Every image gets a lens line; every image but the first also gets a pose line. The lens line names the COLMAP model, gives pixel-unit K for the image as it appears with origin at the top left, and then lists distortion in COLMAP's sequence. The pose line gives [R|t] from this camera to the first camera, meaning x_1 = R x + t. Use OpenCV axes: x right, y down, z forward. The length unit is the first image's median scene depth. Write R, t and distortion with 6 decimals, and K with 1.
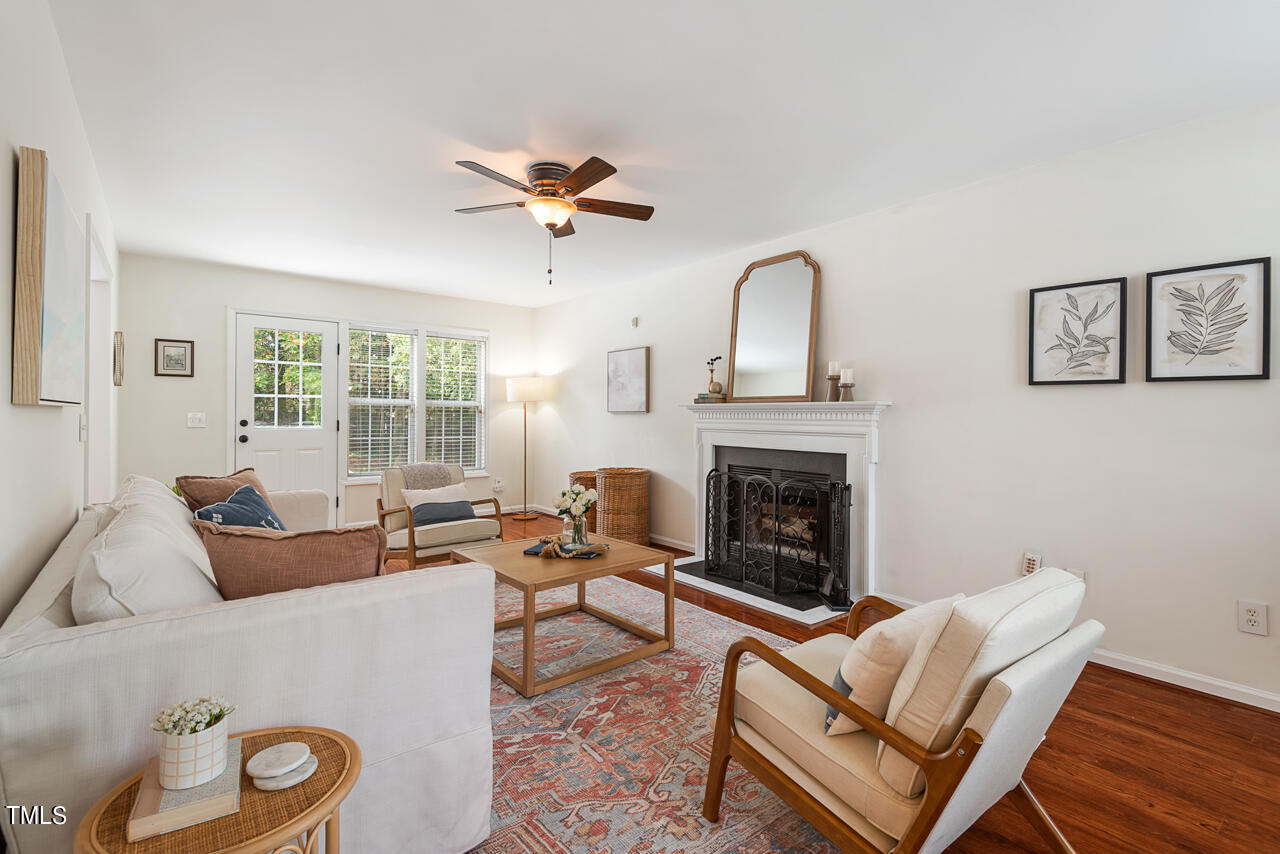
lens RADIAL K [[591.5, 0, 642.5], [0, 591.5, 417.8], [0, 0, 1]] dist [0.046500, -0.029446]
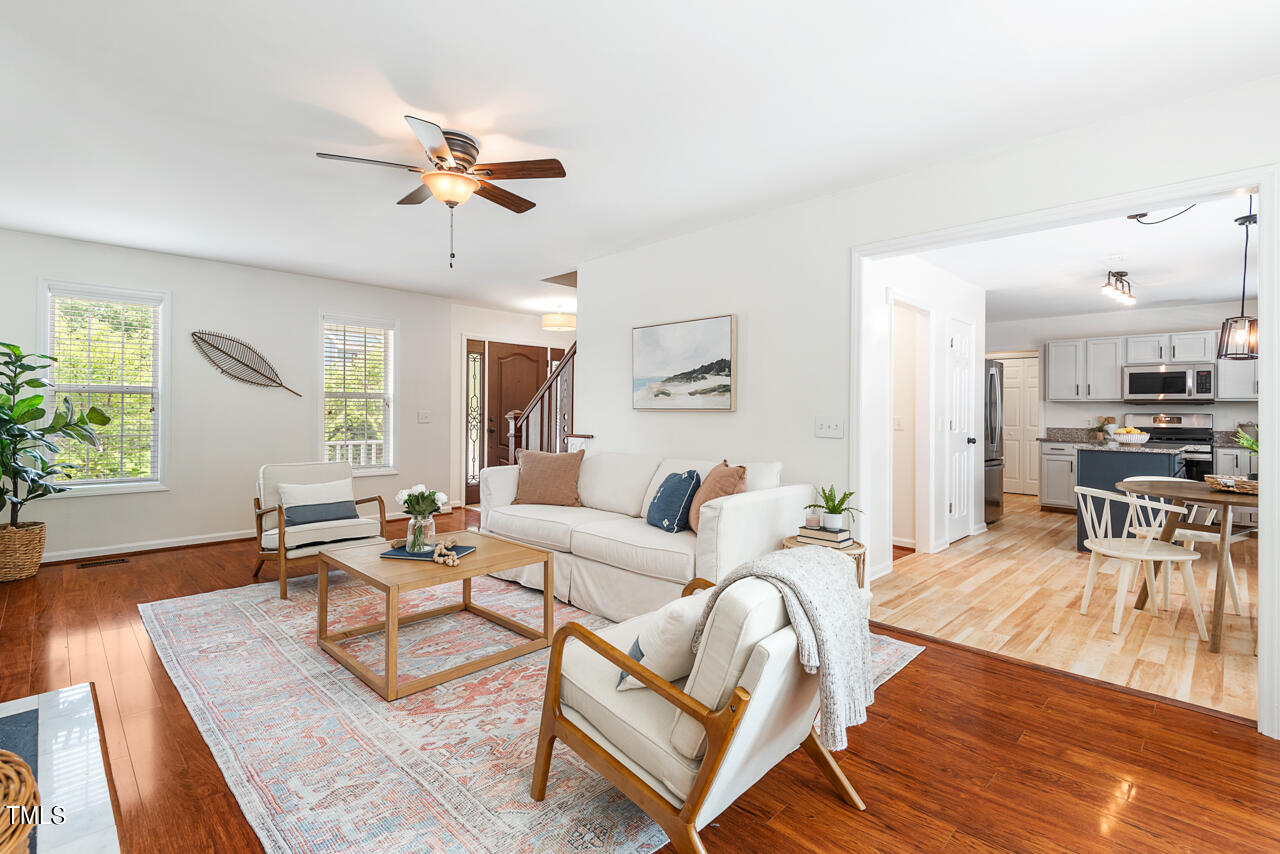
lens RADIAL K [[584.9, 0, 641.8], [0, 584.9, 408.0], [0, 0, 1]] dist [0.036794, -0.028300]
pose [[-0.993381, -0.016362, -0.113698, -0.291067], [-0.015993, 0.999863, -0.004157, -0.009181], [0.113750, -0.002311, -0.993507, 1.623560]]
